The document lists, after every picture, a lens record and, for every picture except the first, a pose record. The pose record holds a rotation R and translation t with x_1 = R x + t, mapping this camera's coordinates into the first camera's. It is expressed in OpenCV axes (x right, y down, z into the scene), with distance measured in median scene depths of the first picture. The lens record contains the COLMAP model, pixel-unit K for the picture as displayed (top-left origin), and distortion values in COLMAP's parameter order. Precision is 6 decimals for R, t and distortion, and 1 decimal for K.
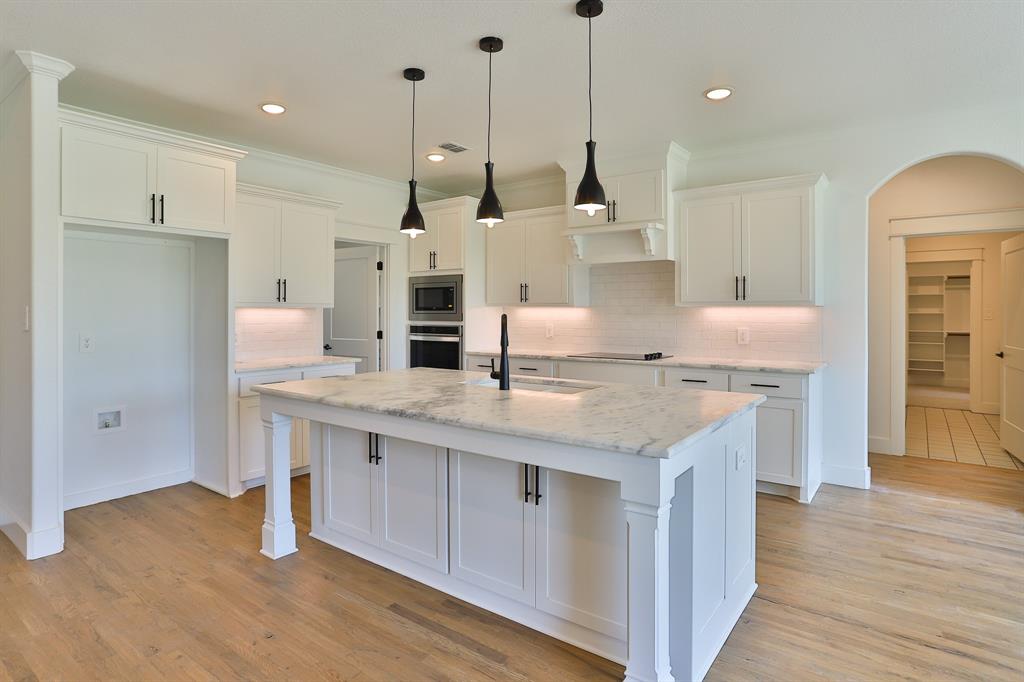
lens RADIAL K [[552.3, 0, 508.1], [0, 552.3, 308.7], [0, 0, 1]] dist [-0.013668, 0.001522]
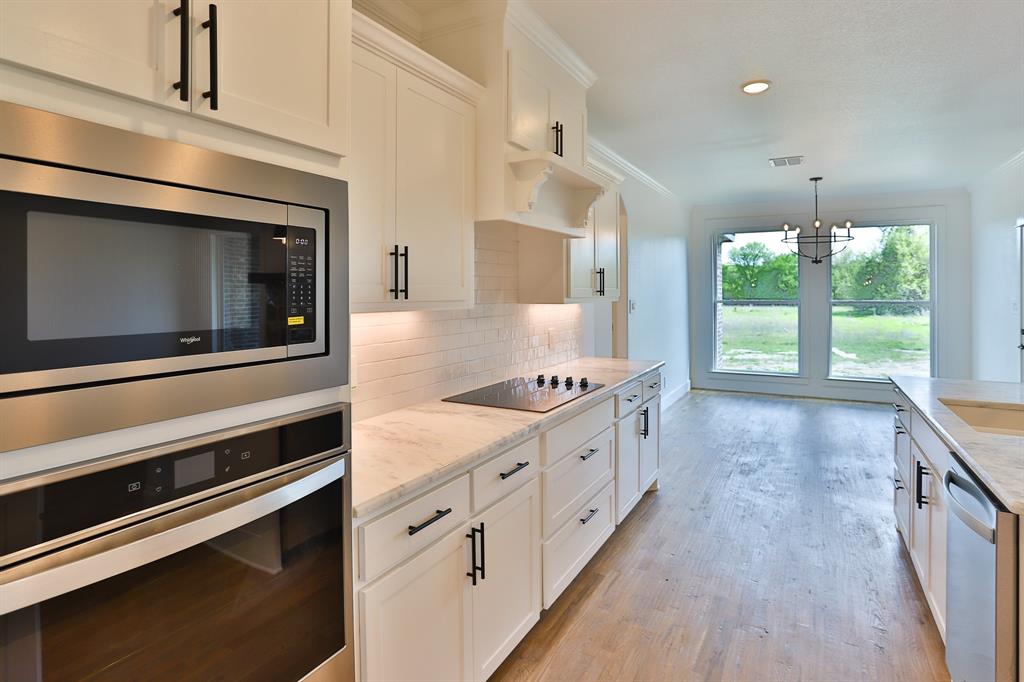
lens RADIAL K [[551.2, 0, 512.1], [0, 551.2, 295.6], [0, 0, 1]] dist [-0.017070, 0.000234]
pose [[-0.130612, -0.005333, 0.991419, -0.387873], [-0.002552, 0.999984, 0.005043, -0.018962], [-0.991430, -0.001872, -0.130624, 1.160867]]
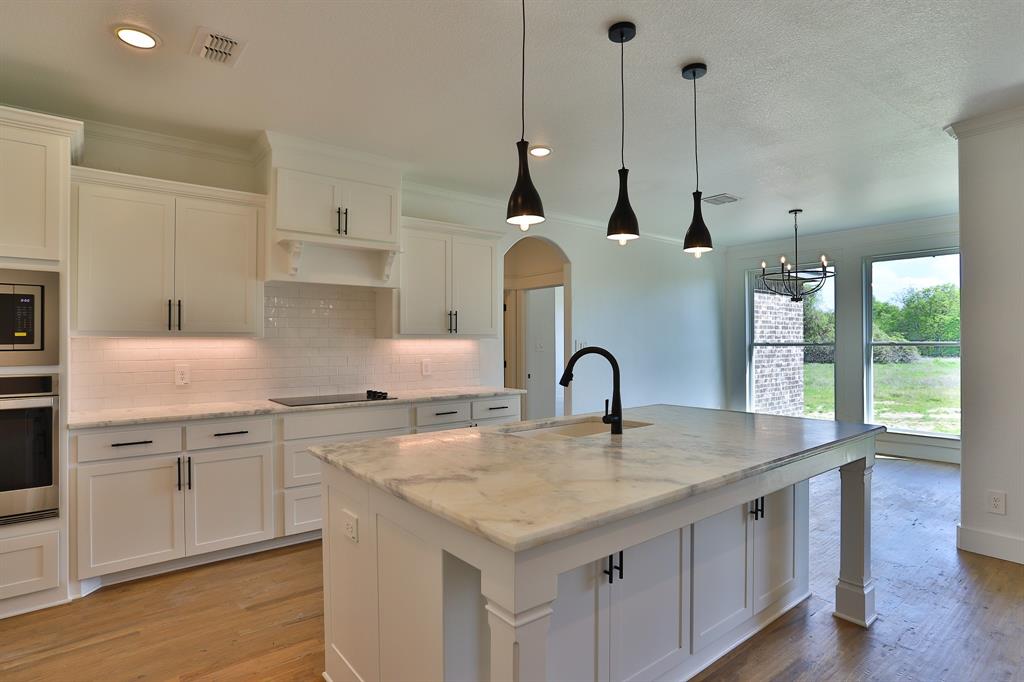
lens RADIAL K [[549.3, 0, 493.0], [0, 549.3, 337.2], [0, 0, 1]] dist [-0.013380, 0.001518]
pose [[0.277901, 0.009389, 0.960564, -0.544974], [-0.001694, 0.999955, -0.009284, 0.001652], [-0.960608, 0.000953, 0.277905, 0.580768]]
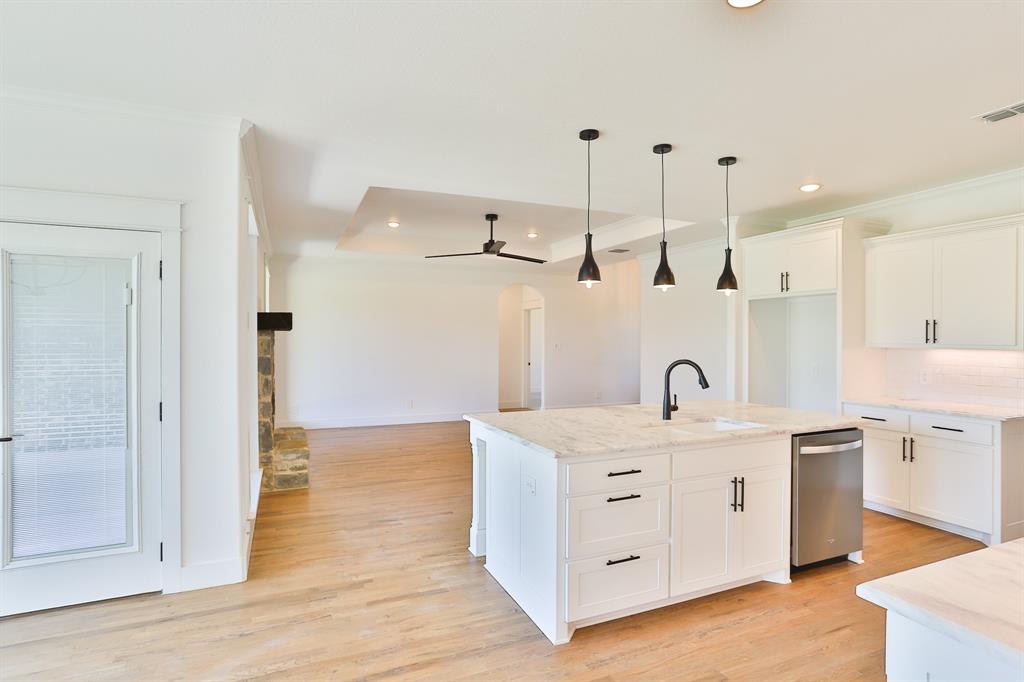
lens RADIAL K [[525.8, 0, 501.1], [0, 525.8, 337.6], [0, 0, 1]] dist [-0.024771, 0.001117]
pose [[-0.507239, 0.001266, -0.861805, 0.733643], [0.003938, 0.999992, -0.000849, -0.023393], [0.861797, -0.003825, -0.507240, 0.783077]]
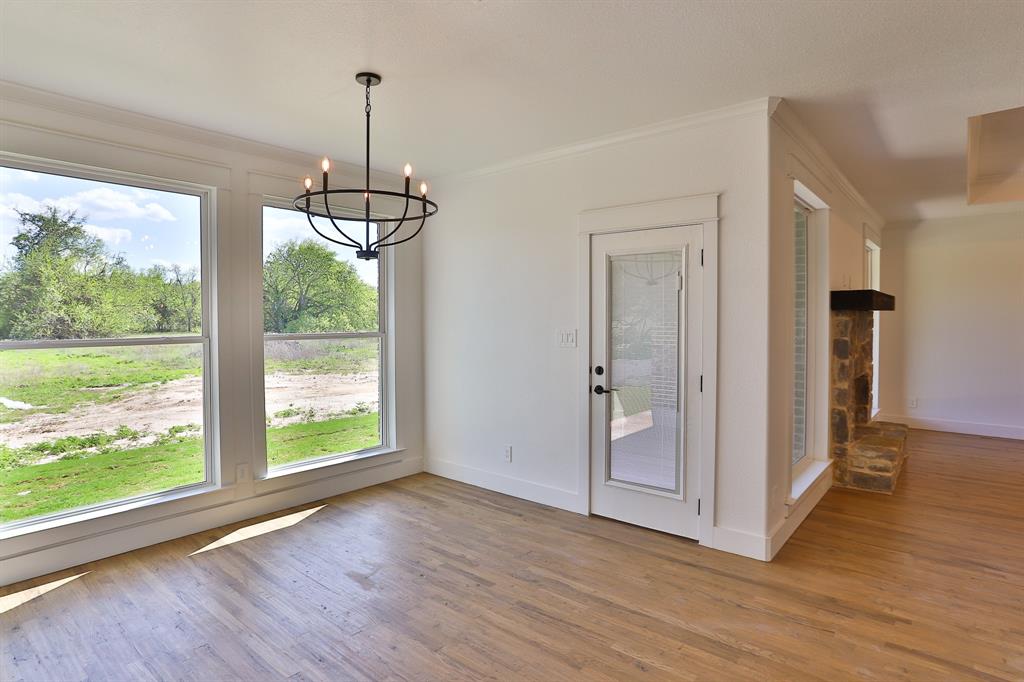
lens RADIAL K [[541.0, 0, 509.1], [0, 541.0, 332.5], [0, 0, 1]] dist [-0.028462, 0.002292]
pose [[-0.997828, 0.000404, 0.065875, 0.615707], [0.001842, 0.999761, 0.021774, -0.022190], [-0.065850, 0.021848, -0.997590, 0.858148]]
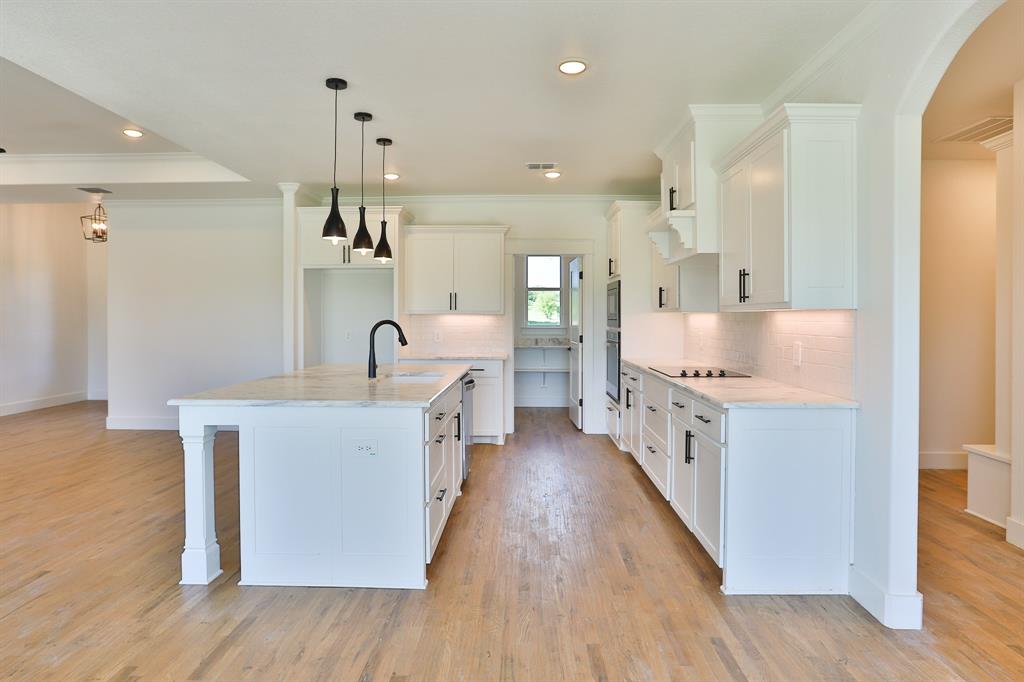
lens RADIAL K [[596.2, 0, 512.9], [0, 596.2, 316.8], [0, 0, 1]] dist [-0.013316, 0.001388]
pose [[0.578132, 0.002062, -0.815941, 0.814549], [0.002039, 0.999990, 0.003971, -0.001140], [0.815941, -0.003959, 0.578122, 0.280104]]
